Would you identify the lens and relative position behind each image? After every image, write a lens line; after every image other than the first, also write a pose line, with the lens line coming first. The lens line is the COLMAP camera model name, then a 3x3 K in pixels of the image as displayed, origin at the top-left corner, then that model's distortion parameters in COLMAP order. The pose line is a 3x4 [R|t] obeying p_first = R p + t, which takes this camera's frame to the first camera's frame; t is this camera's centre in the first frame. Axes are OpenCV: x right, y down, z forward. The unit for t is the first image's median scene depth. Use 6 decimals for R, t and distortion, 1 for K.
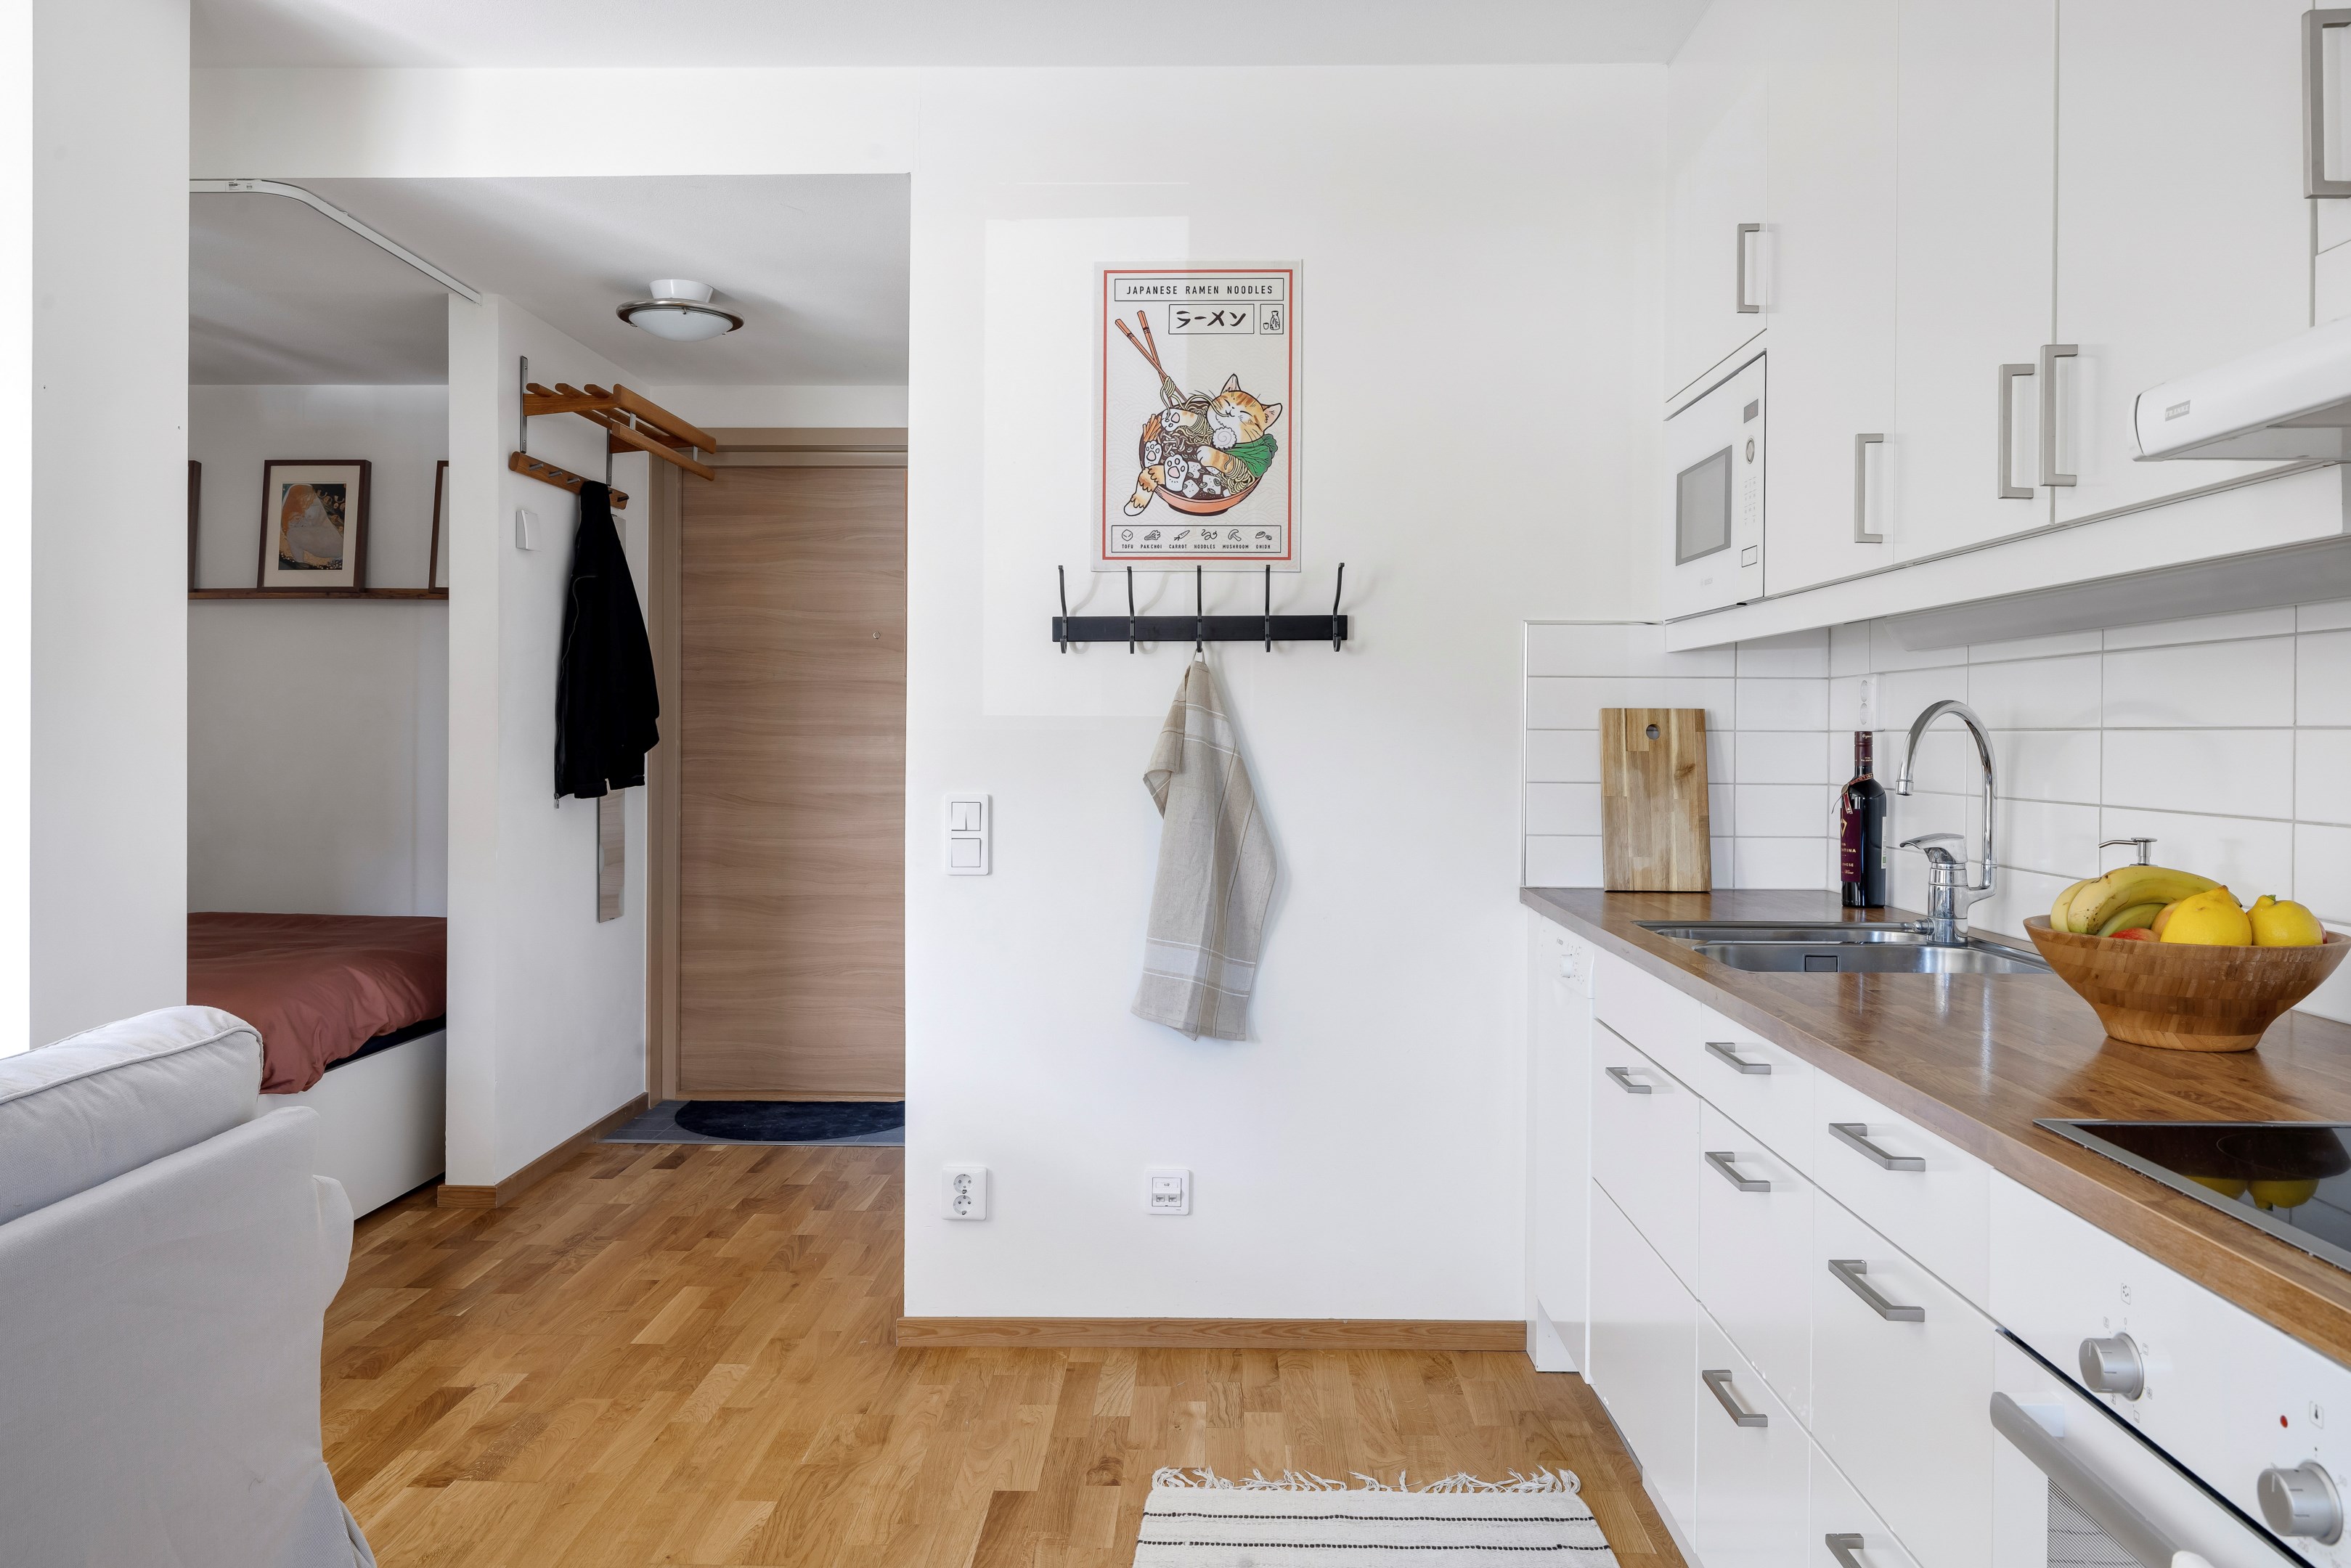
lens RADIAL K [[1720.2, 0, 1203.2], [0, 1720.2, 745.6], [0, 0, 1]] dist [-0.000669, -0.000681]
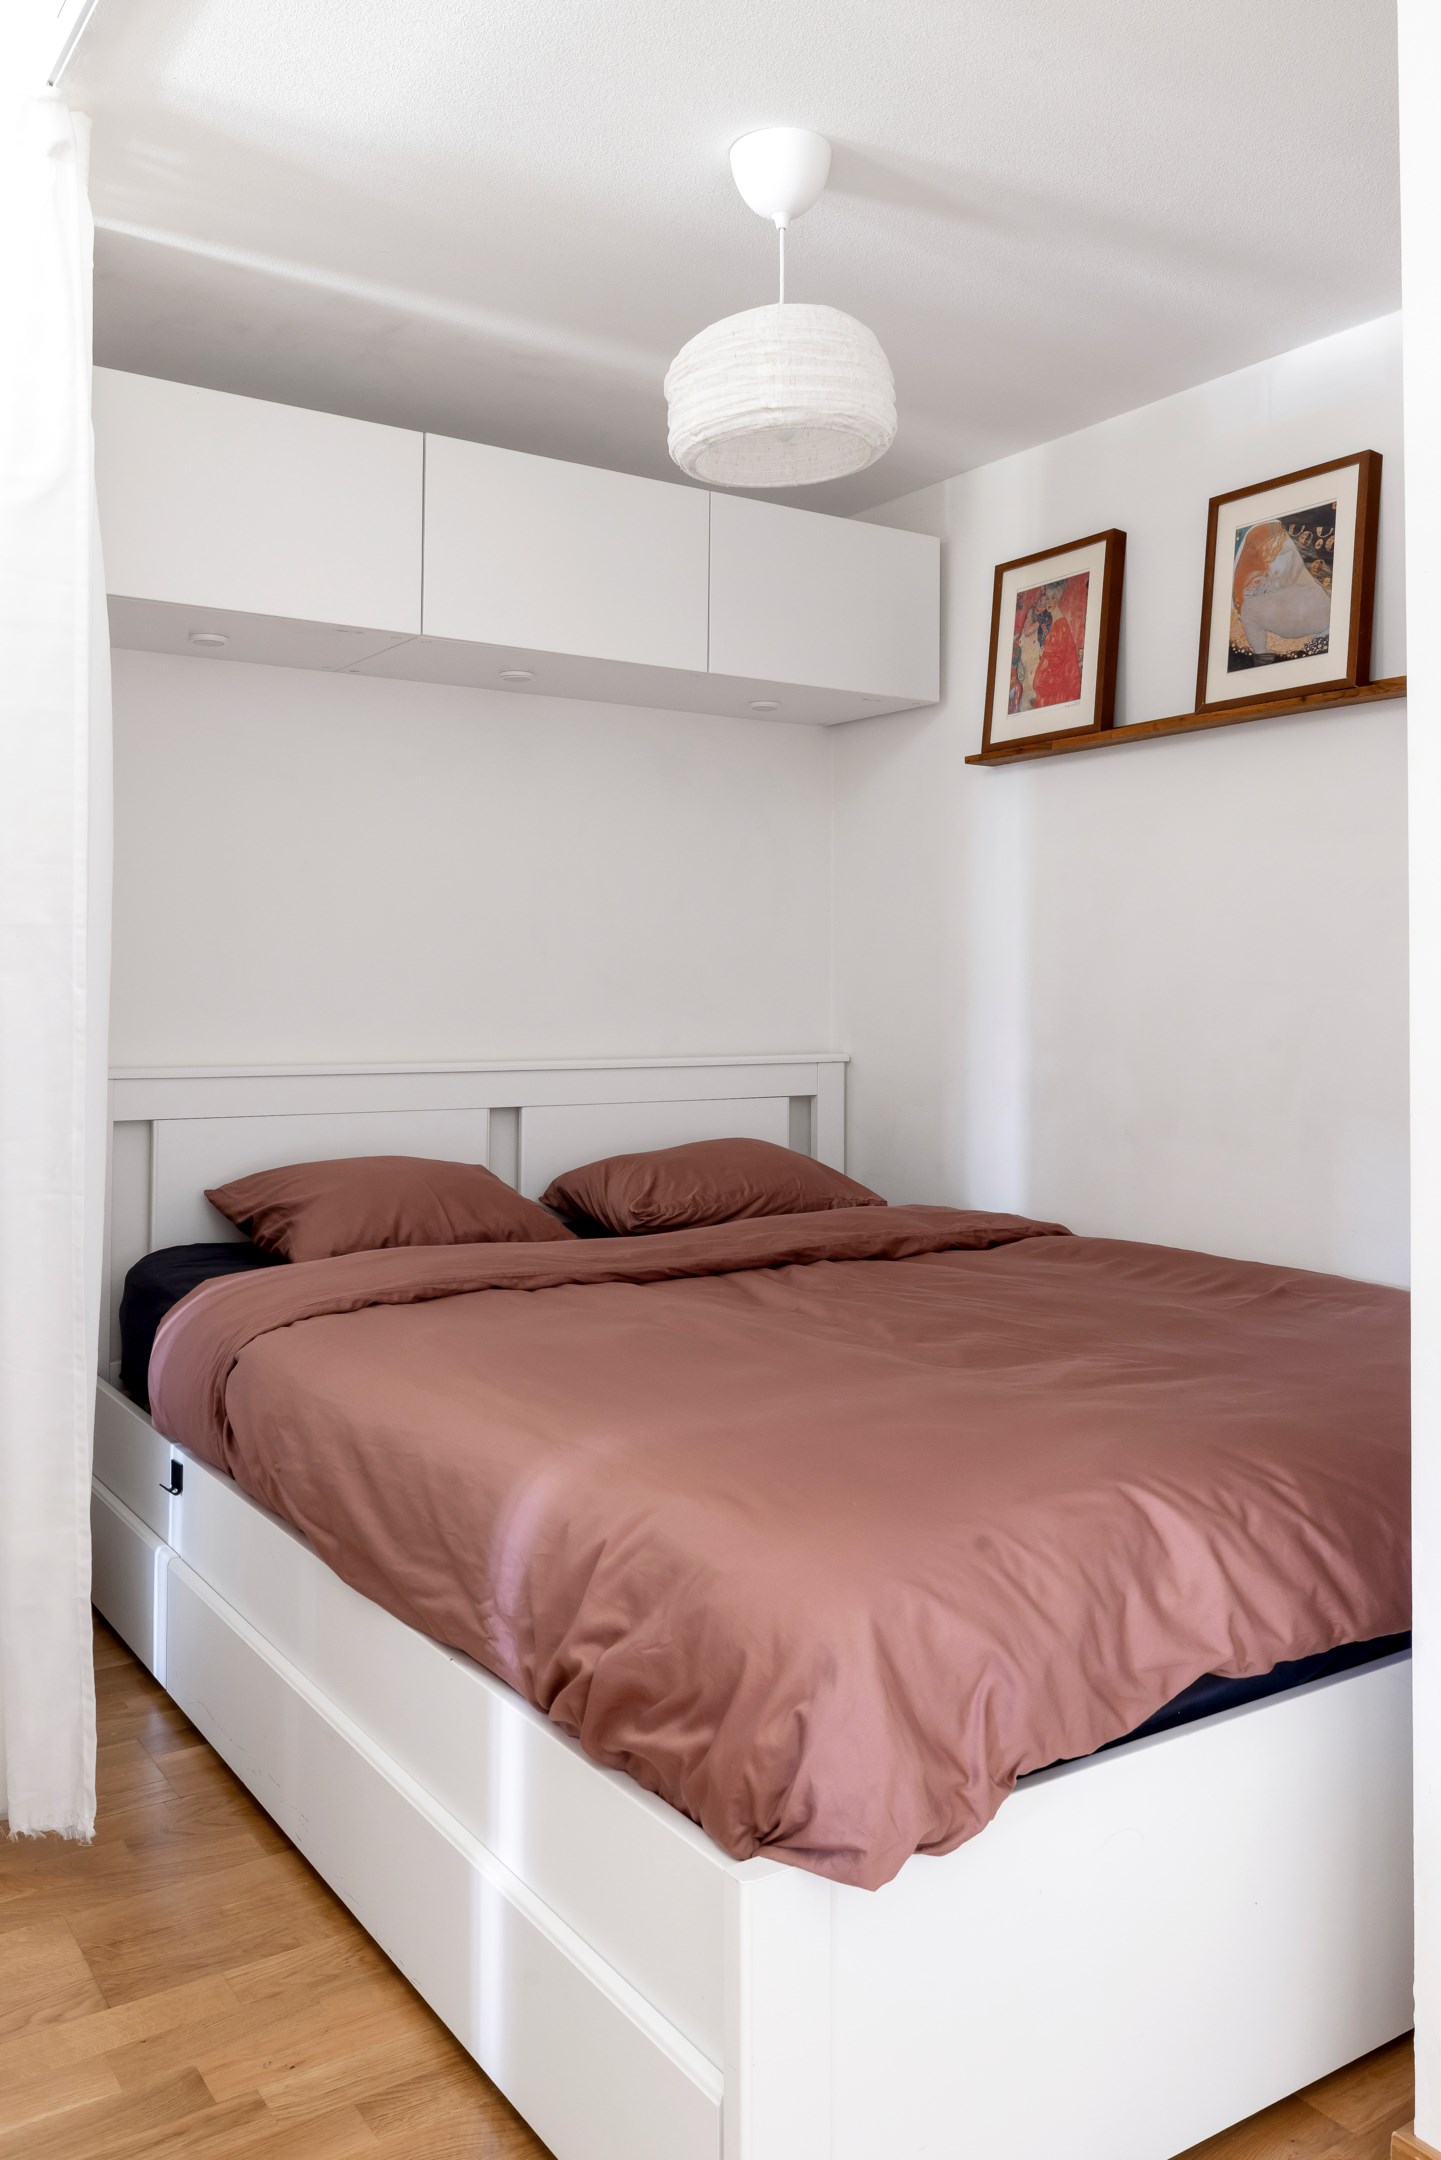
lens RADIAL K [[1624.5, 0, 498.7], [0, 1624.5, 953.1], [0, 0, 1]] dist [-0.000514, -0.003861]
pose [[0.497289, -0.024727, -0.867233, -0.178772], [-0.004867, 0.999499, -0.031289, 0.013264], [0.867571, 0.019780, 0.496919, 0.504368]]
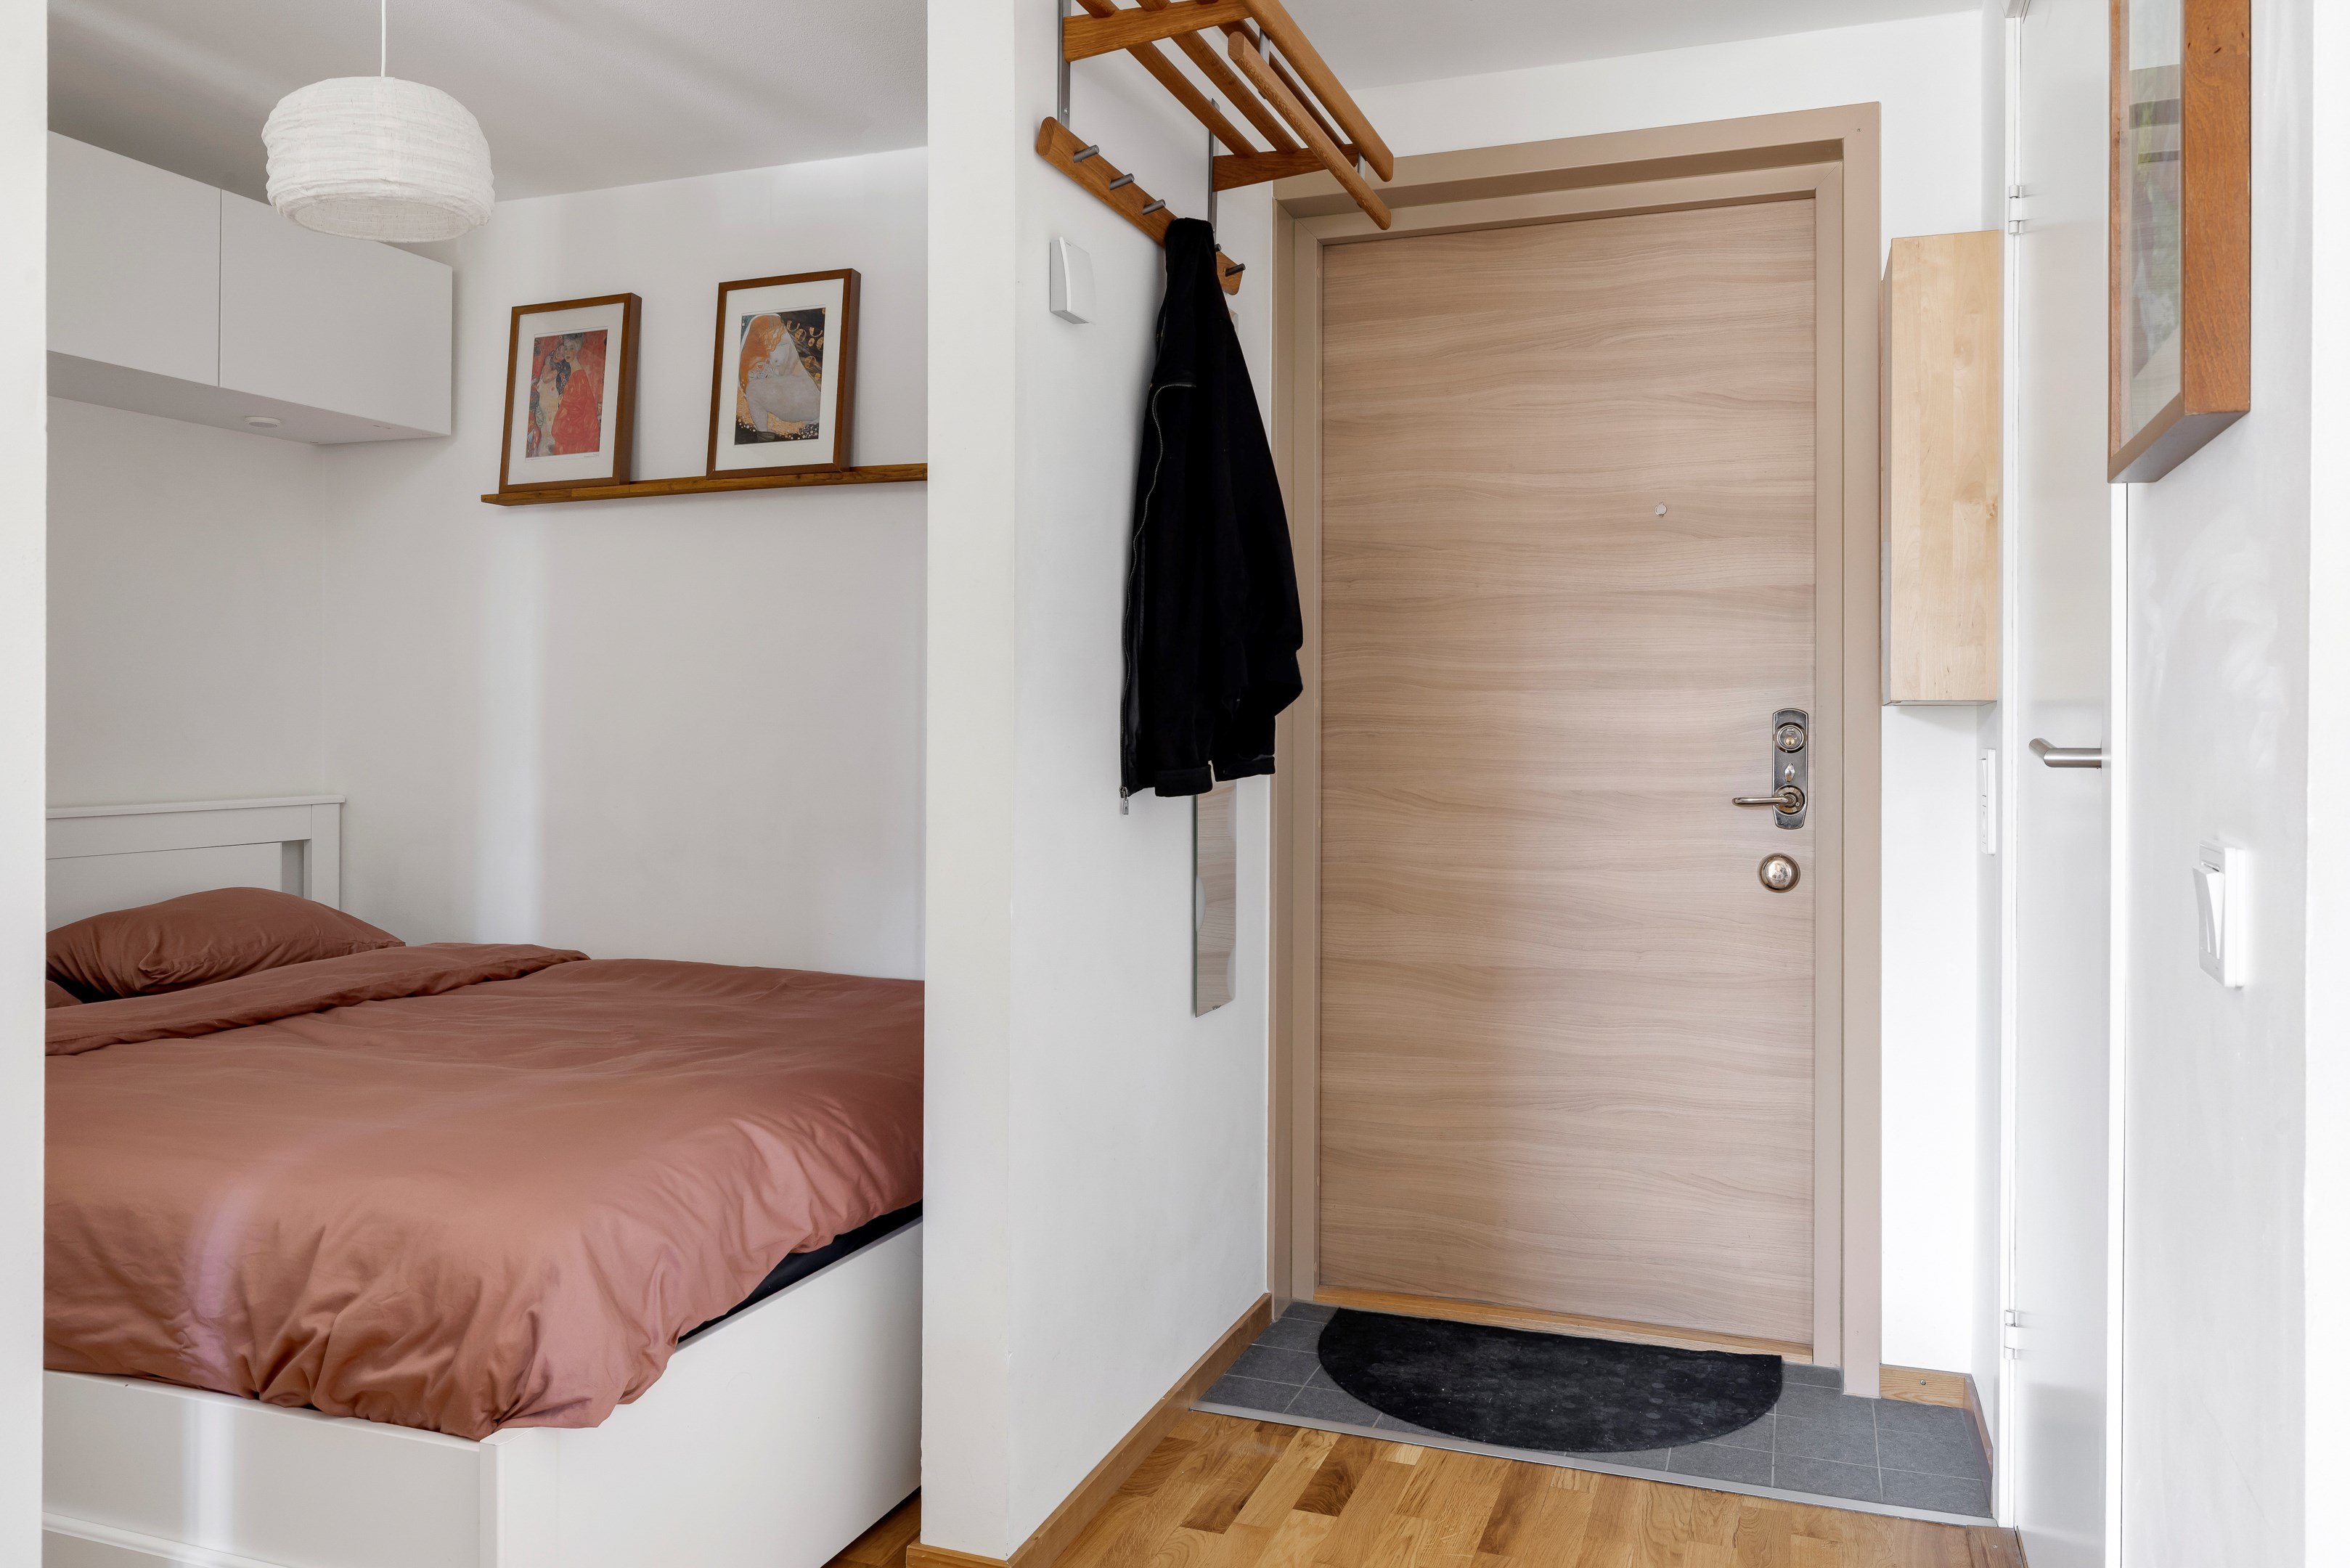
lens RADIAL K [[1815.3, 0, 1175.0], [0, 1815.3, 784.0], [0, 0, 1]] dist [-0.052458, -0.000562]
pose [[0.943421, 0.009364, -0.331465, -0.145876], [-0.001014, 0.999678, 0.025357, 0.010577], [0.331596, -0.023587, 0.943127, 0.397018]]
